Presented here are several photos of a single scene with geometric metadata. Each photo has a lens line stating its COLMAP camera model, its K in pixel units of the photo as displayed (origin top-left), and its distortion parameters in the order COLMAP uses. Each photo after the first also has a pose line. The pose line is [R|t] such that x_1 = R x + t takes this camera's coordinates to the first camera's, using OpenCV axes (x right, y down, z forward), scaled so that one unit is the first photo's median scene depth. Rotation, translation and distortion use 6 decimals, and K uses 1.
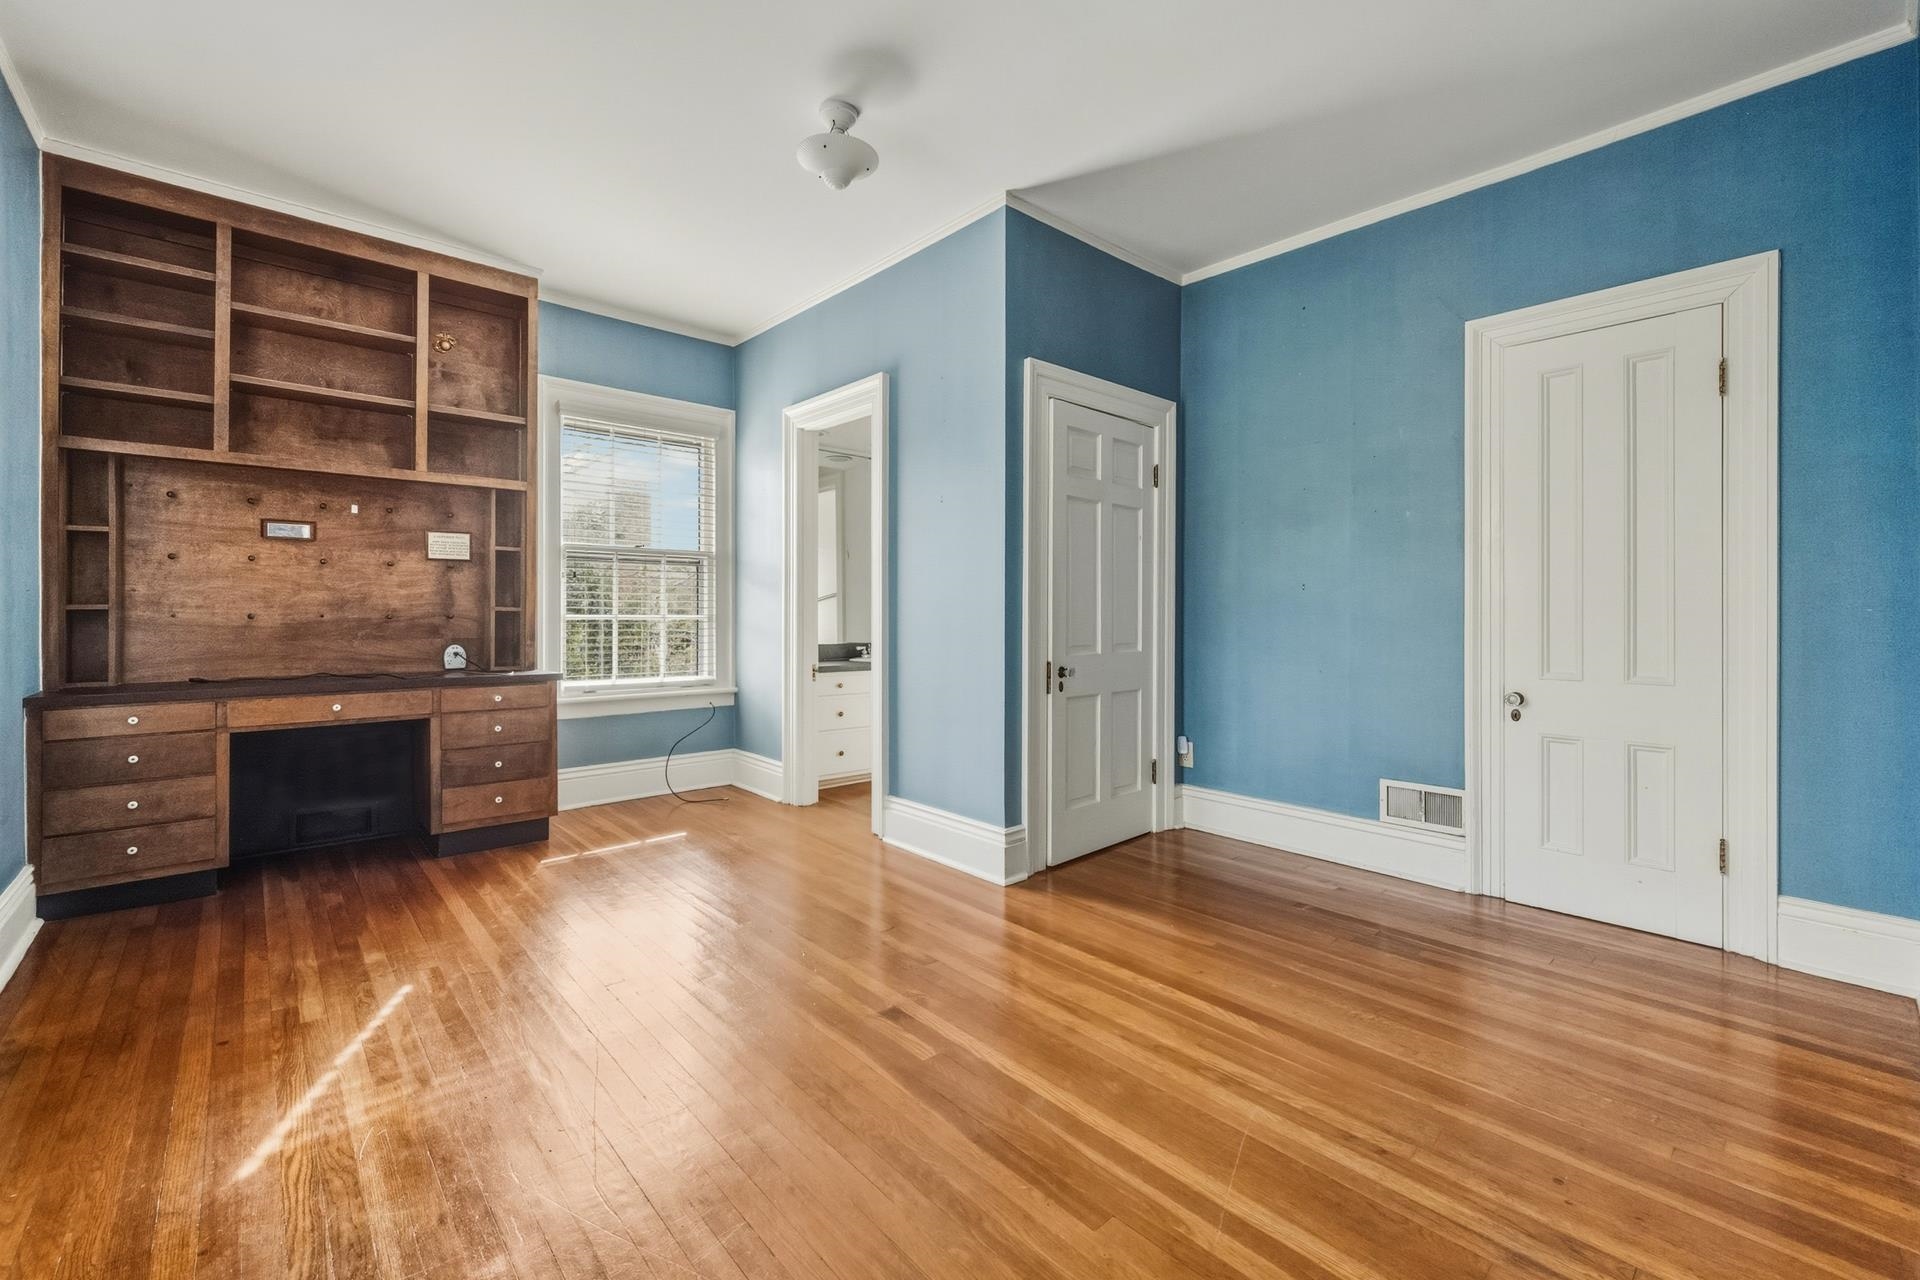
lens RADIAL K [[771.8, 0, 955.7], [0, 771.8, 623.5], [0, 0, 1]] dist [-0.008564, -0.000249]
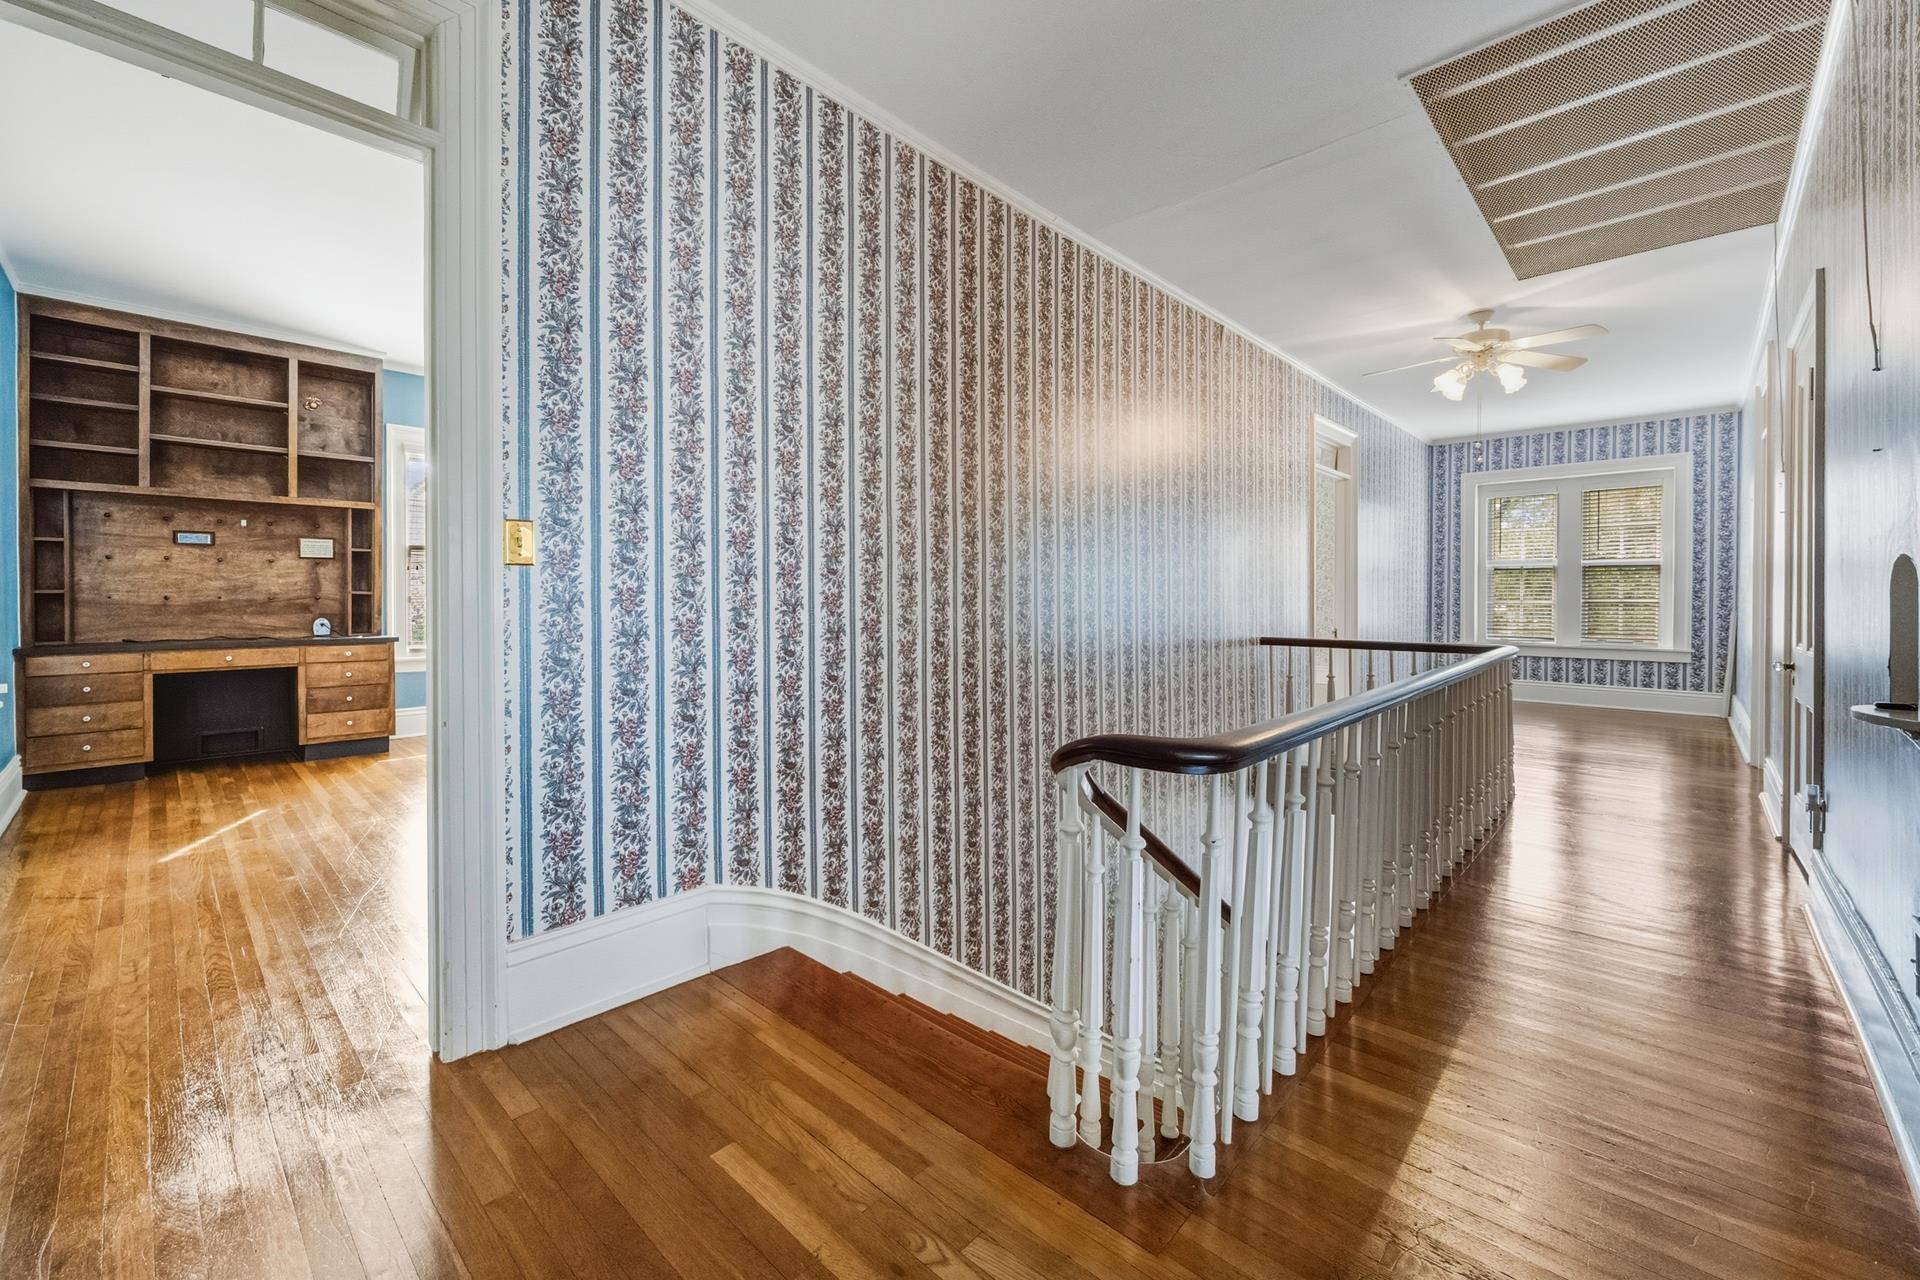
lens RADIAL K [[771.8, 0, 991.0], [0, 771.8, 611.5], [0, 0, 1]] dist [-0.008564, -0.000249]
pose [[0.996365, -0.002240, 0.085153, 0.518122], [0.001627, 0.999972, 0.007268, 0.008271], [-0.085167, -0.007103, 0.996341, -0.580592]]
